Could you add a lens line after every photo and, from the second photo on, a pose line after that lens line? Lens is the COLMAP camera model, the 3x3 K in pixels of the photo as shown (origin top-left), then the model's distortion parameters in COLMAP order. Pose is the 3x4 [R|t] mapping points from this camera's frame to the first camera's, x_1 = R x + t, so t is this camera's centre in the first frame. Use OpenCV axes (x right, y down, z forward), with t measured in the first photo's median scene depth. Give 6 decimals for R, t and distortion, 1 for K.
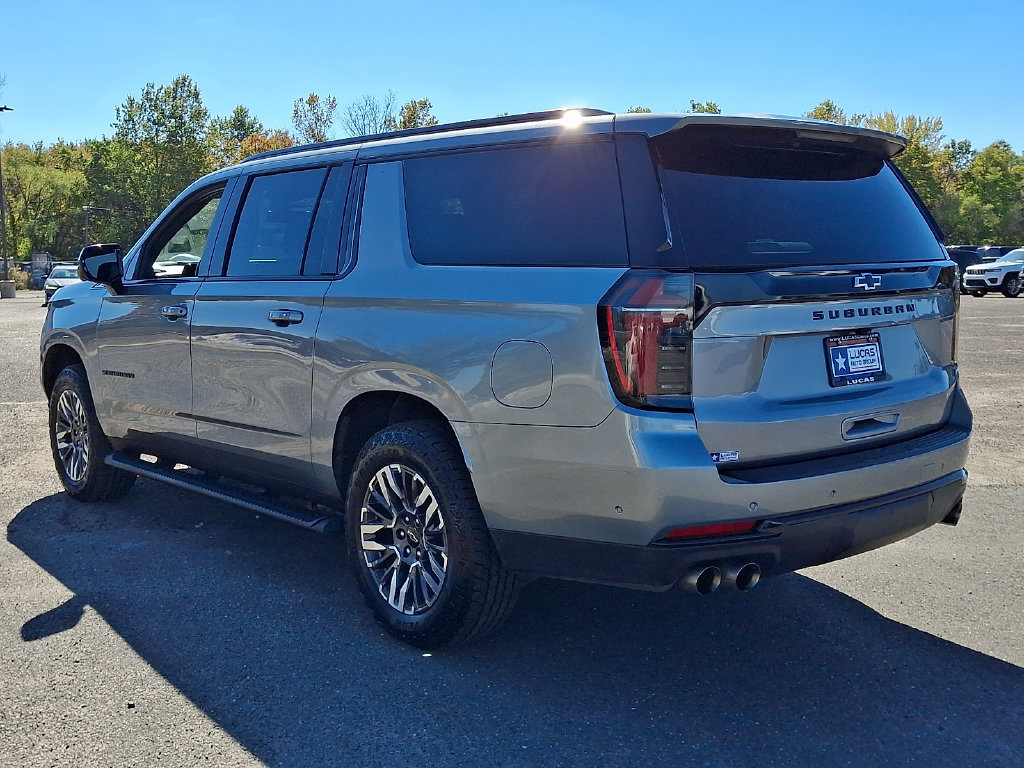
lens RADIAL K [[1171.0, 0, 512.0], [0, 1171.0, 384.0], [0, 0, 1]] dist [0.179080, -0.004933]
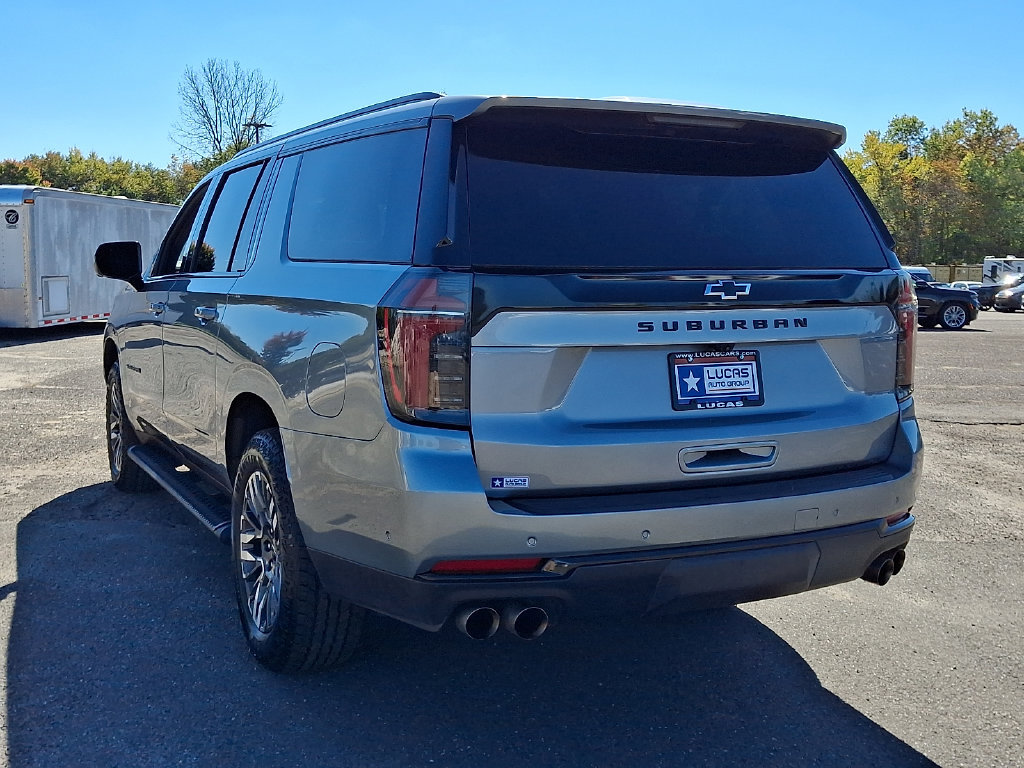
lens RADIAL K [[1171.0, 0, 512.0], [0, 1171.0, 384.0], [0, 0, 1]] dist [0.179080, -0.004933]
pose [[0.970419, 0.043269, -0.237520, 0.353360], [-0.045837, 0.998935, -0.005297, -0.006561], [0.237037, 0.016028, 0.971368, 0.138626]]
